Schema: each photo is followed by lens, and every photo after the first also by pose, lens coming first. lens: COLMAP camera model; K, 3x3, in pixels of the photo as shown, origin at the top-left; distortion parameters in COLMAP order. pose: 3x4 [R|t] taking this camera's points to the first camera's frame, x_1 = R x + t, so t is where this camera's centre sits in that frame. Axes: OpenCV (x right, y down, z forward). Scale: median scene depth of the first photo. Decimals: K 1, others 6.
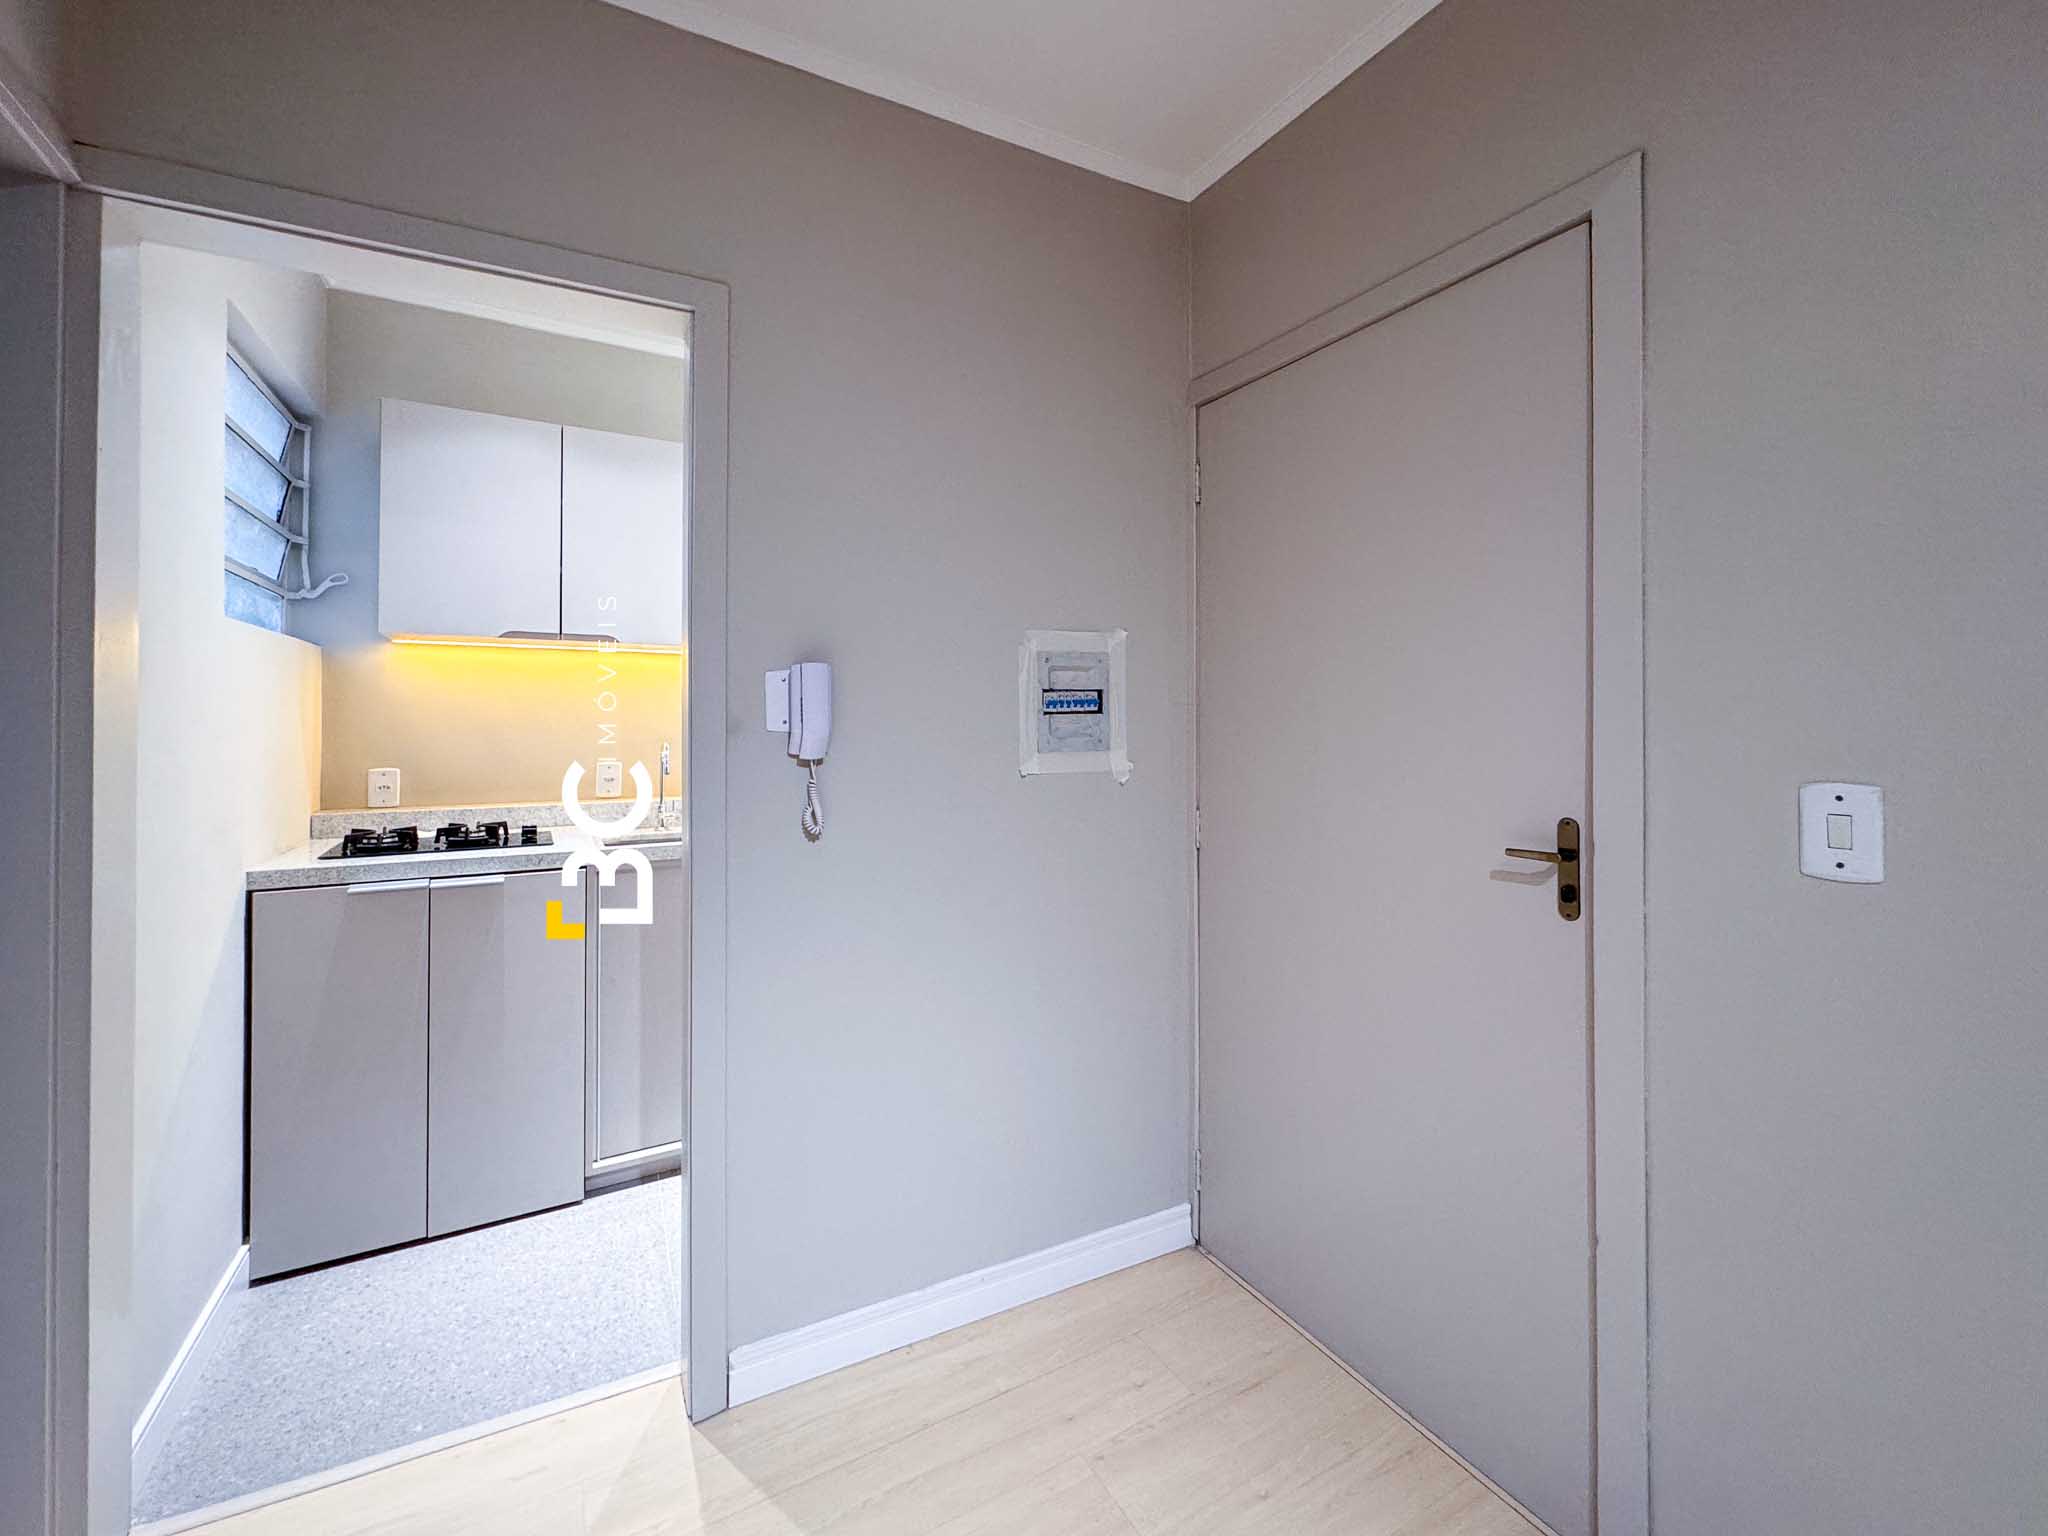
lens RADIAL K [[844.2, 0, 1015.2], [0, 844.2, 723.1], [0, 0, 1]] dist [-0.003274, -0.000035]
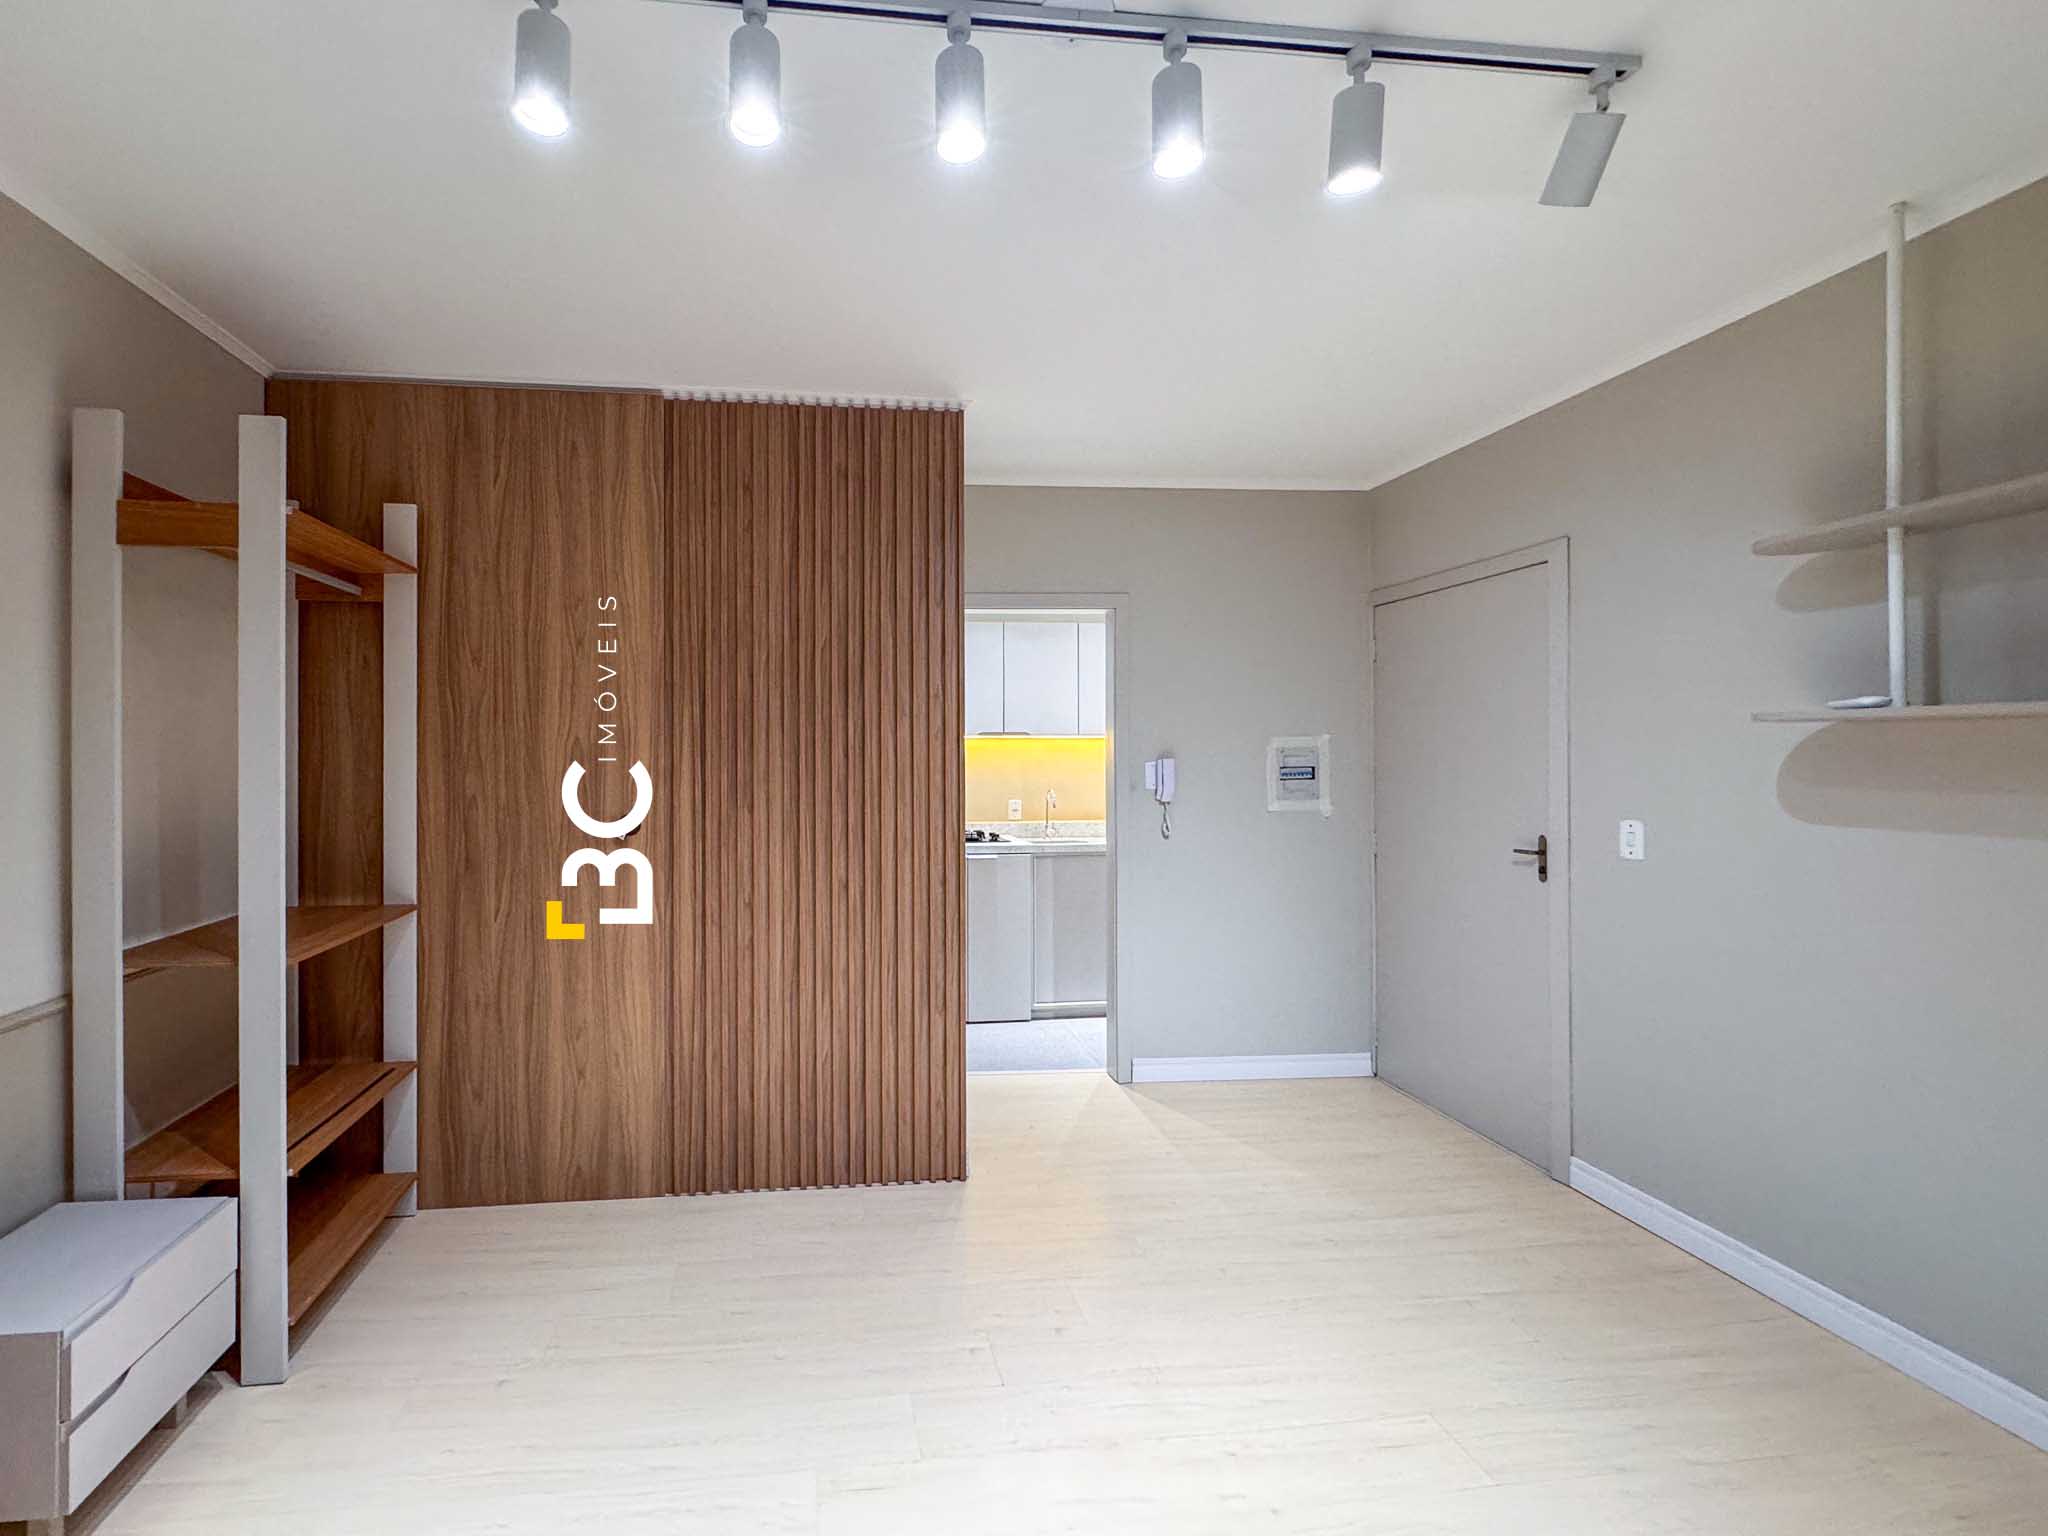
lens RADIAL K [[857.9, 0, 914.2], [0, 857.9, 756.7], [0, 0, 1]] dist [0.002037, 0.000360]
pose [[0.928988, -0.003392, -0.370093, -0.017198], [0.002319, 0.999992, -0.003344, -0.056252], [0.370101, 0.002248, 0.928989, -1.084058]]
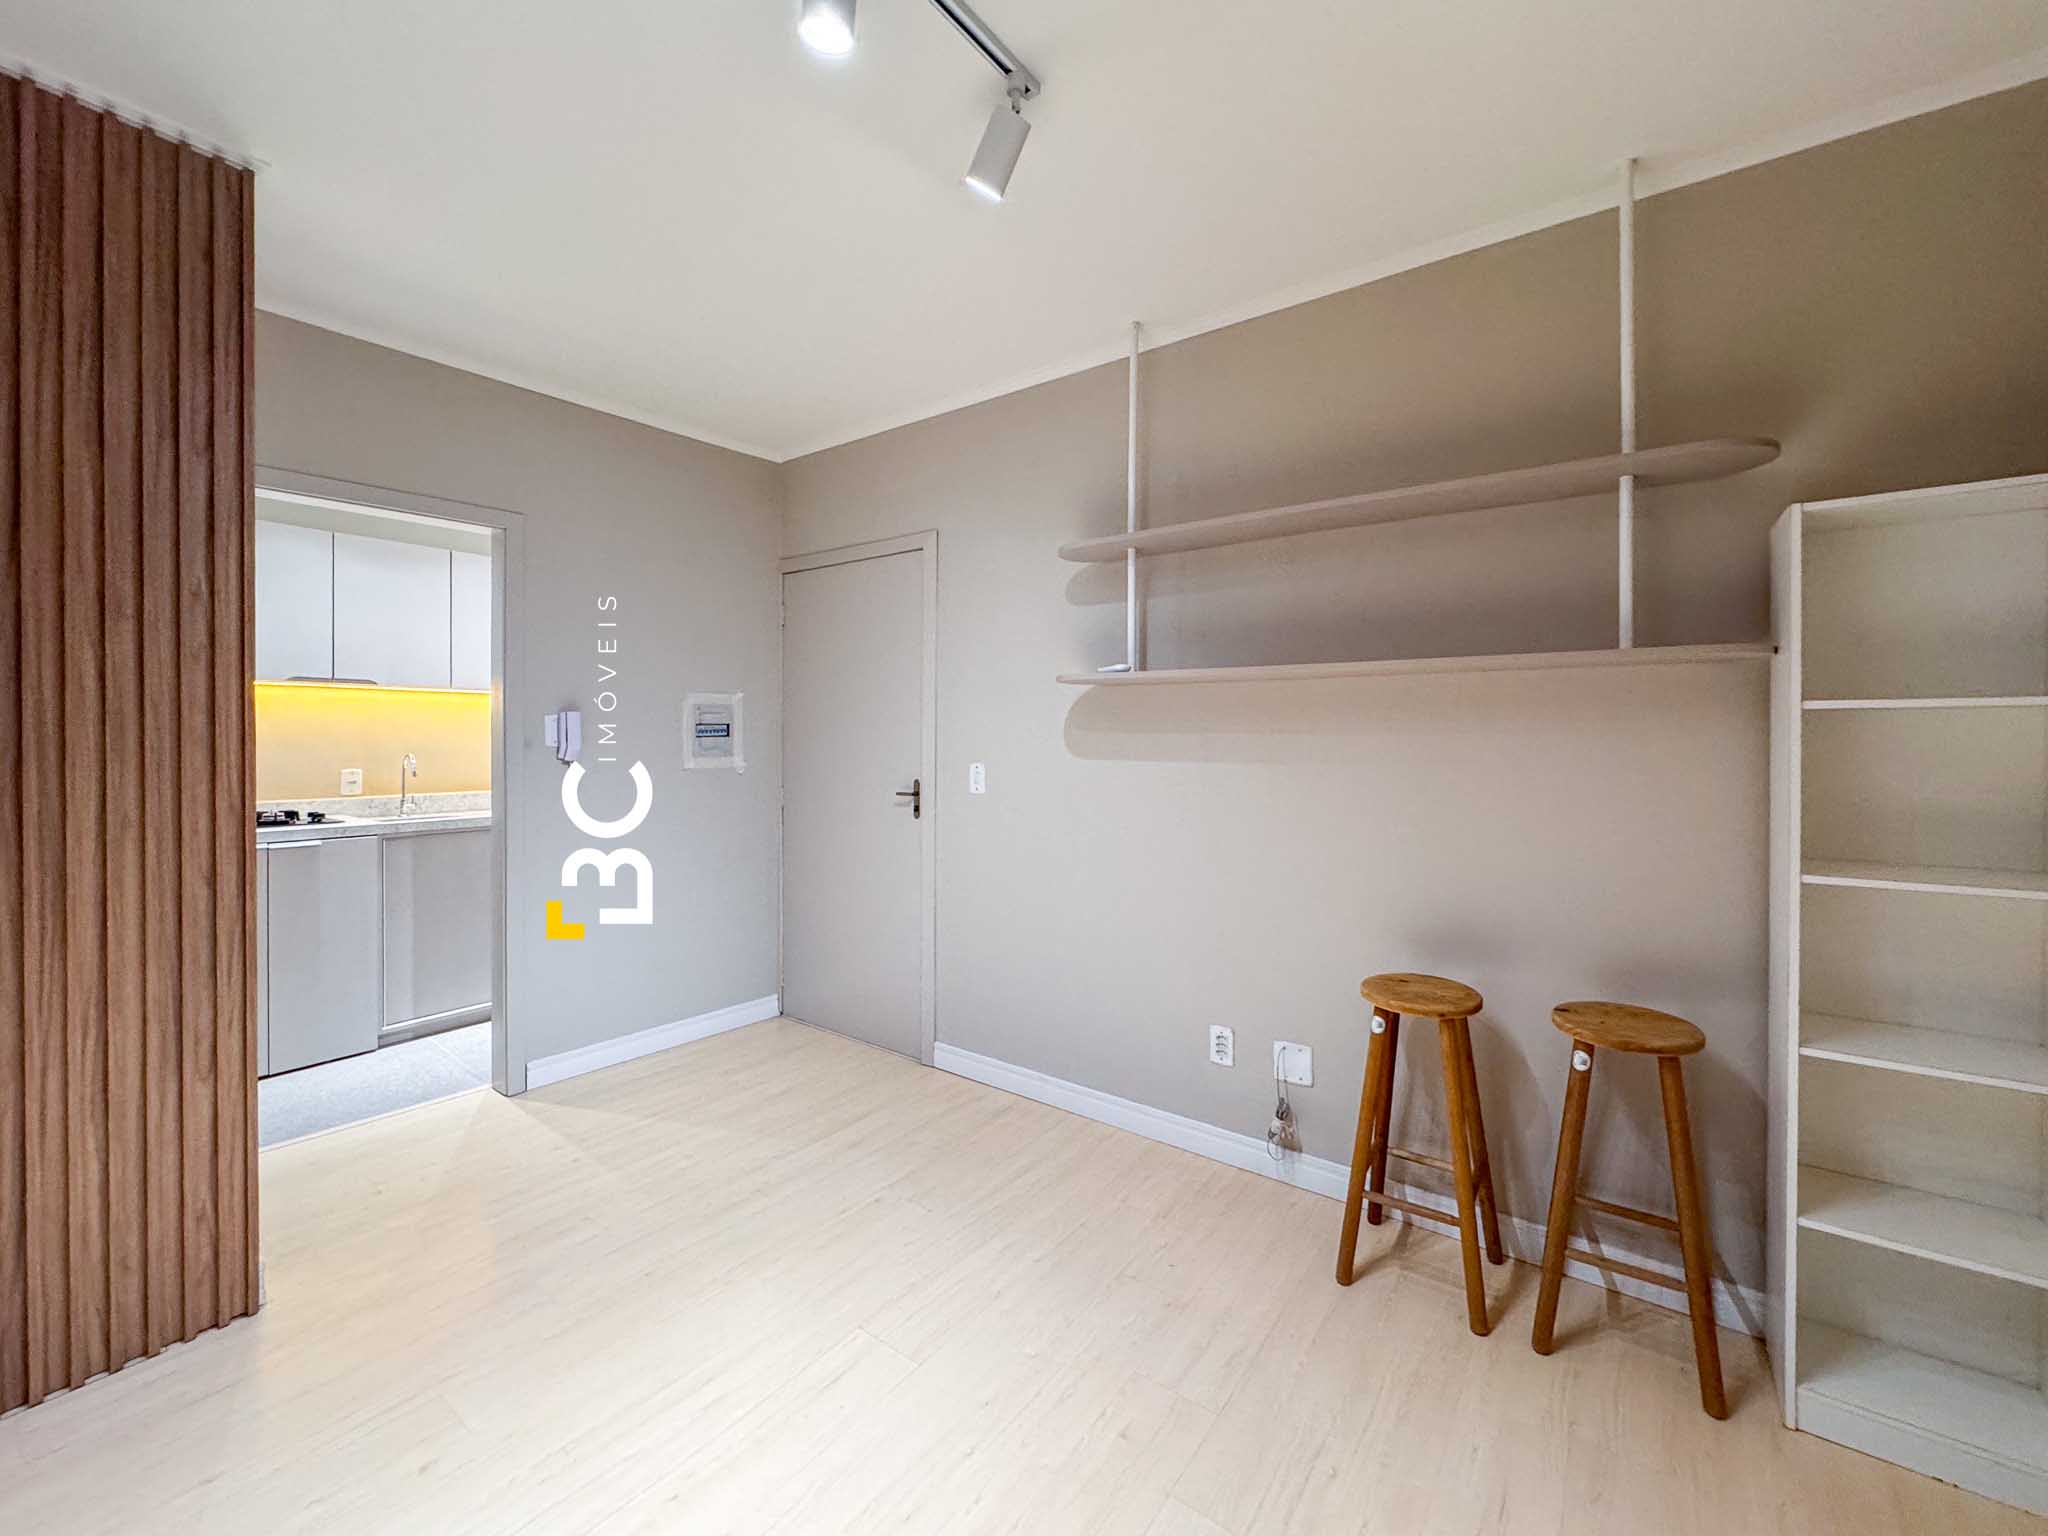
lens RADIAL K [[812.7, 0, 1013.0], [0, 812.7, 741.5], [0, 0, 1]] dist [-0.003989, 0.000050]
pose [[0.912996, -0.000057, 0.407969, -0.058670], [-0.002536, 0.999980, 0.005816, -0.012255], [-0.407961, -0.006345, 0.912977, -0.913902]]
